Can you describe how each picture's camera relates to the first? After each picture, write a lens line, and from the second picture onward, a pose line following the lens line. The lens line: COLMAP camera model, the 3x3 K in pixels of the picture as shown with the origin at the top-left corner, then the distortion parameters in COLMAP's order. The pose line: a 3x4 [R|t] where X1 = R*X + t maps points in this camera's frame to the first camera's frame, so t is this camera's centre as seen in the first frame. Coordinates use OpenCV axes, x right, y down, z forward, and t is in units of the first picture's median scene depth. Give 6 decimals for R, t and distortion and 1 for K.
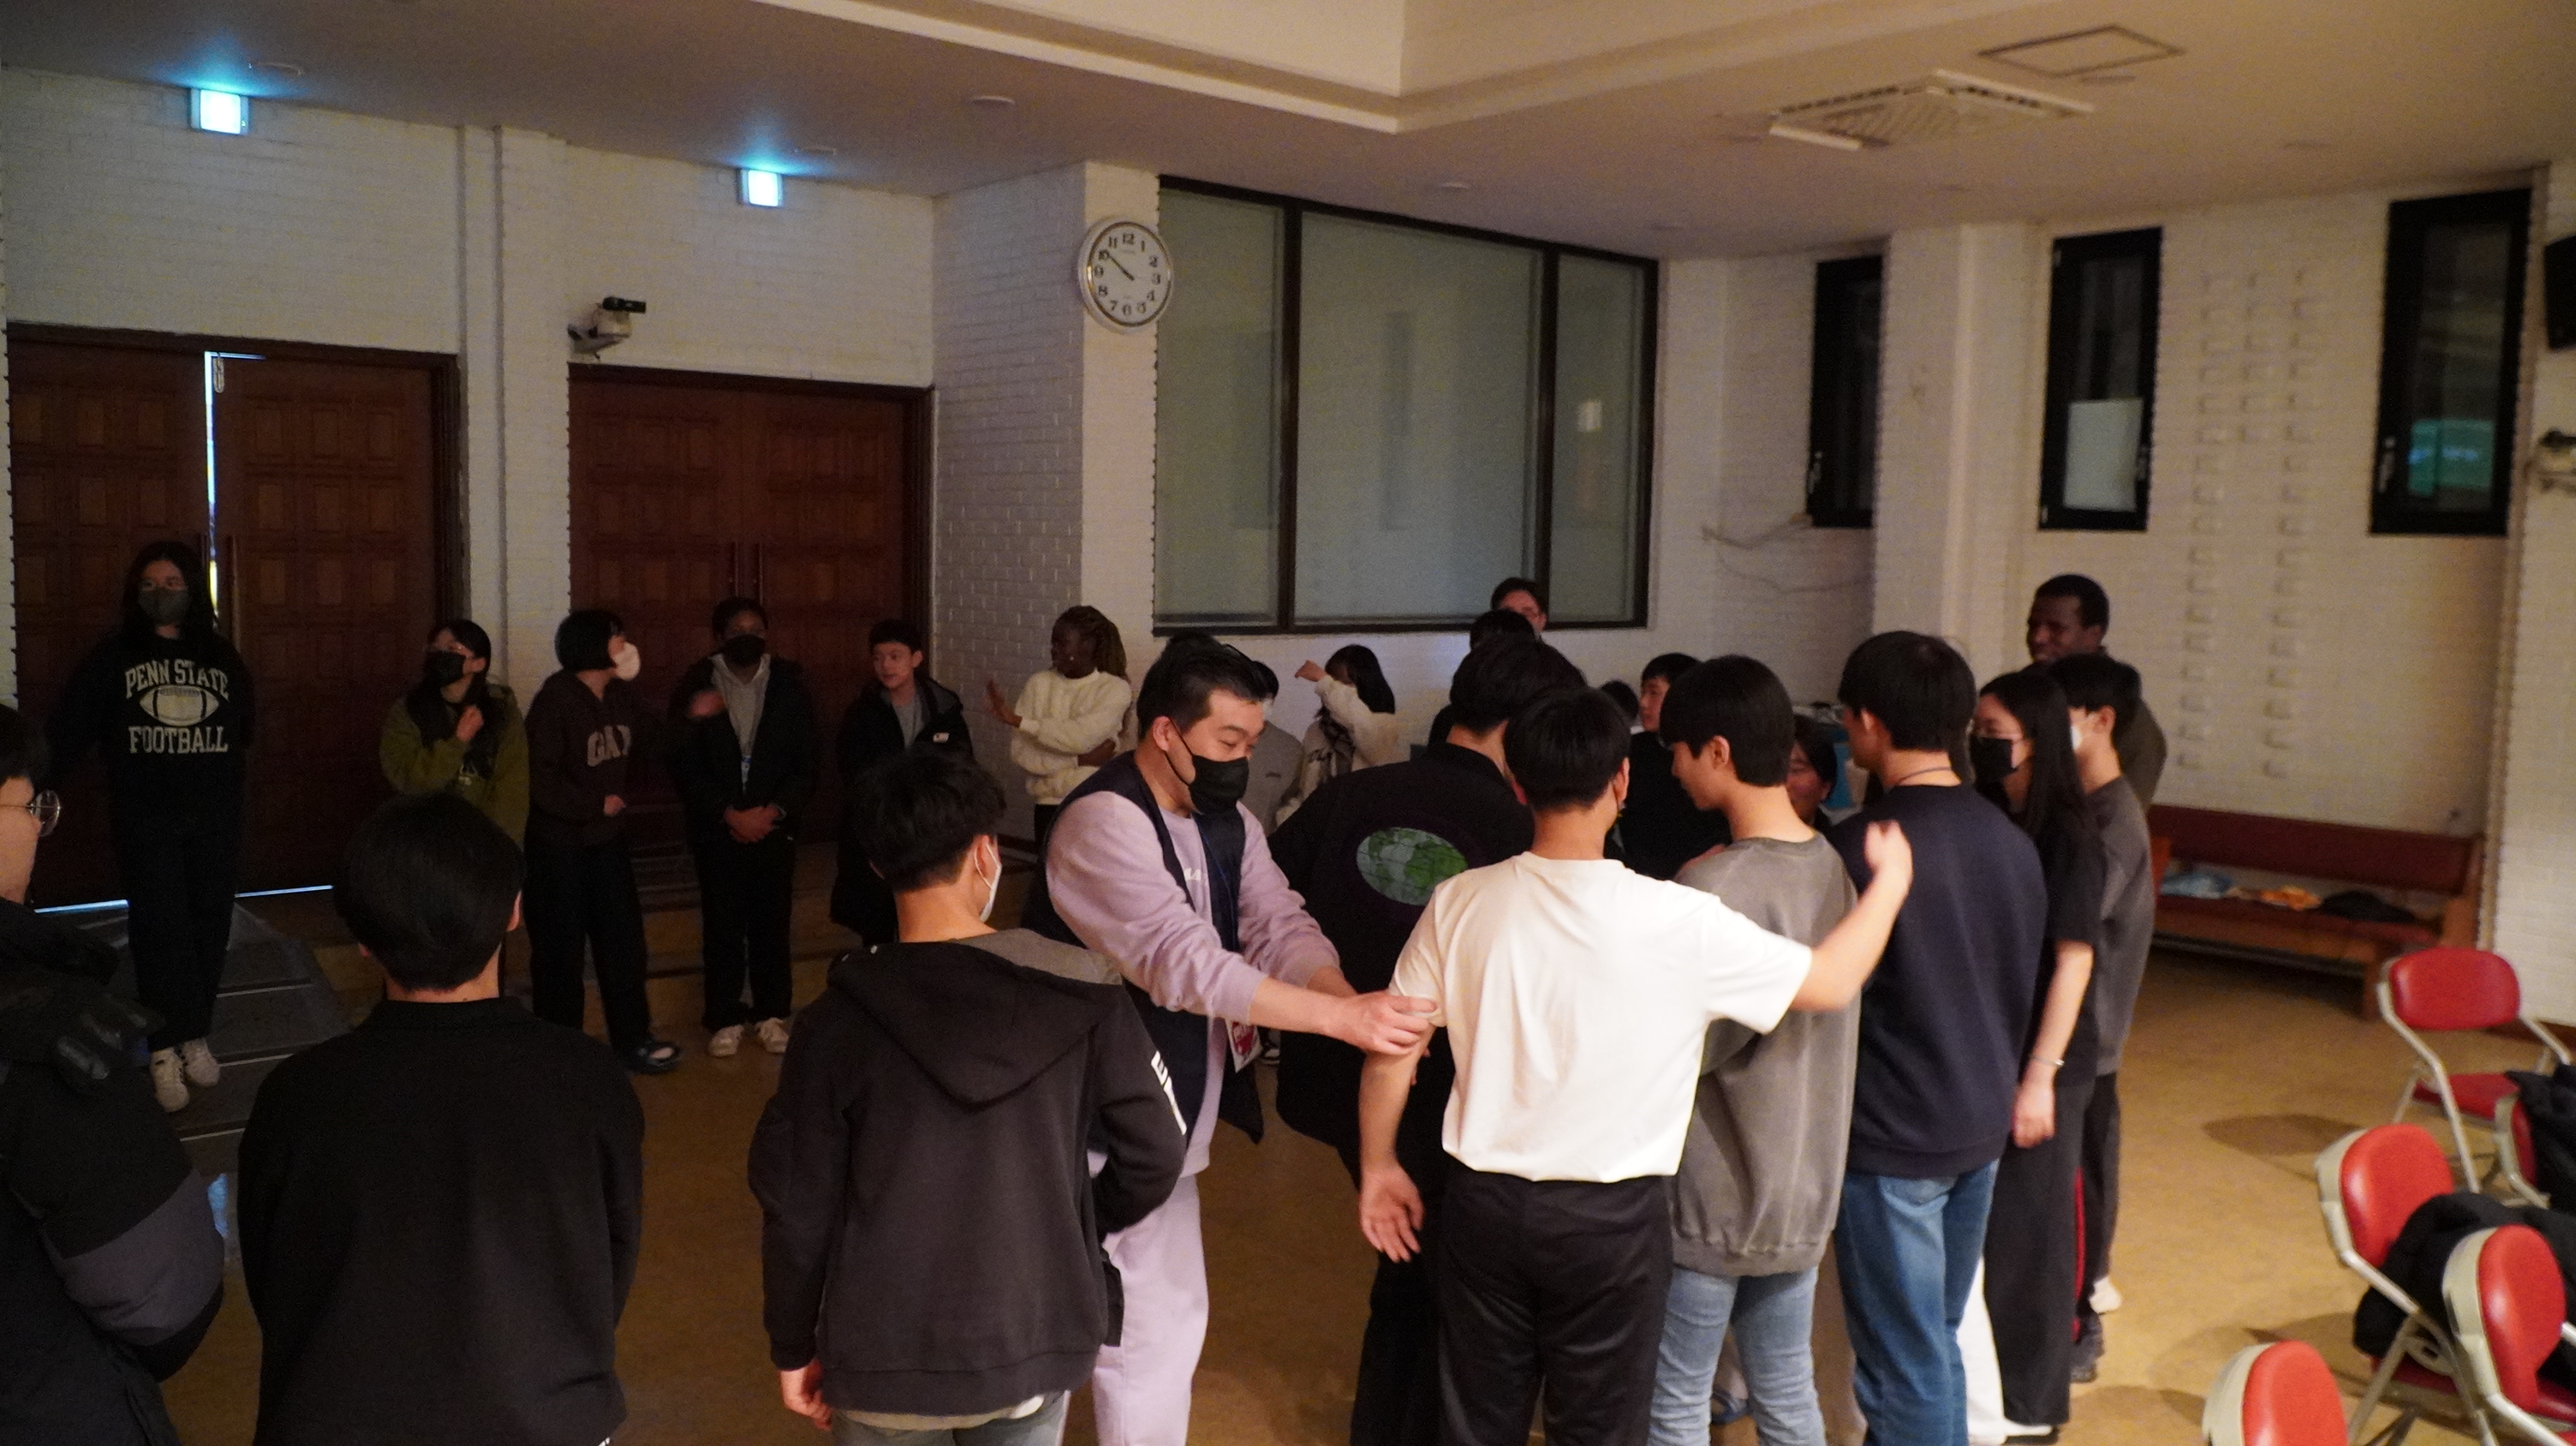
lens RADIAL K [[1986.3, 0, 1288.0], [0, 1986.3, 723.0], [0, 0, 1]] dist [-0.017161, -0.002506]
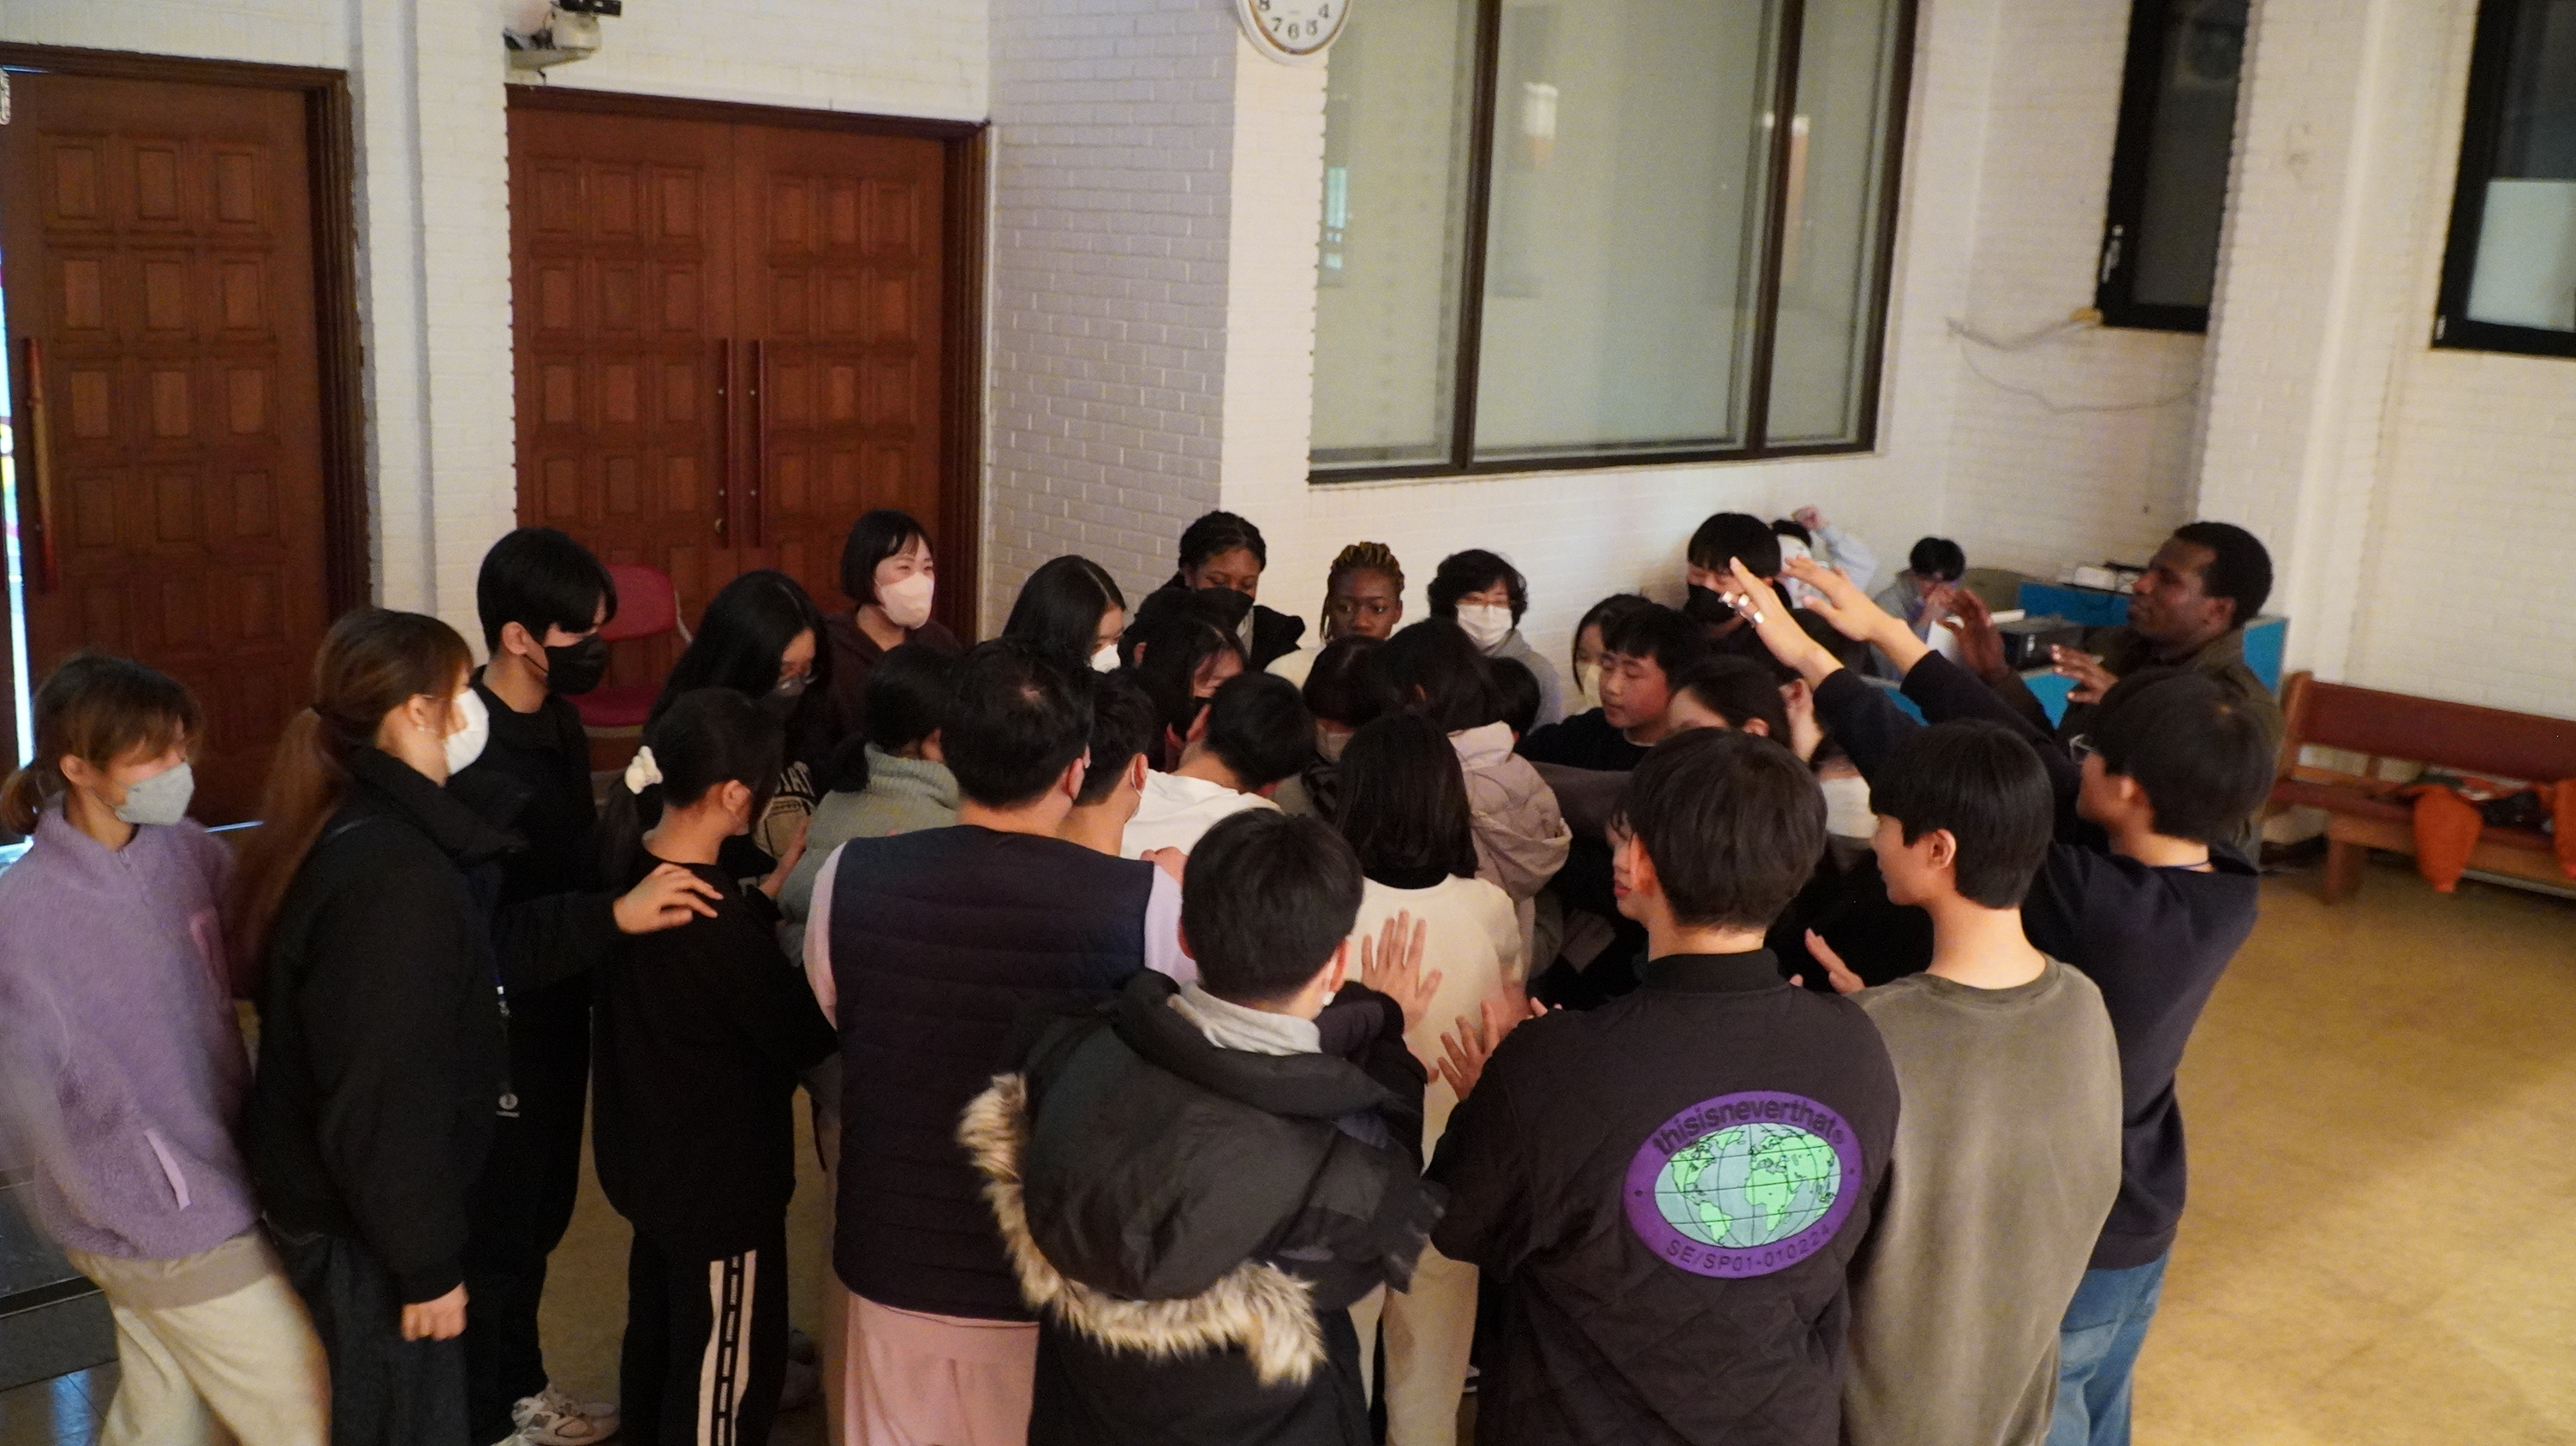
lens RADIAL K [[2313.0, 0, 1288.0], [0, 2313.0, 723.0], [0, 0, 1]] dist [0.052832, -0.087866]
pose [[0.997800, 0.013038, 0.064994, -0.127153], [-0.020802, 0.992524, 0.120264, -0.057902], [-0.062940, -0.121352, 0.990612, 0.133045]]
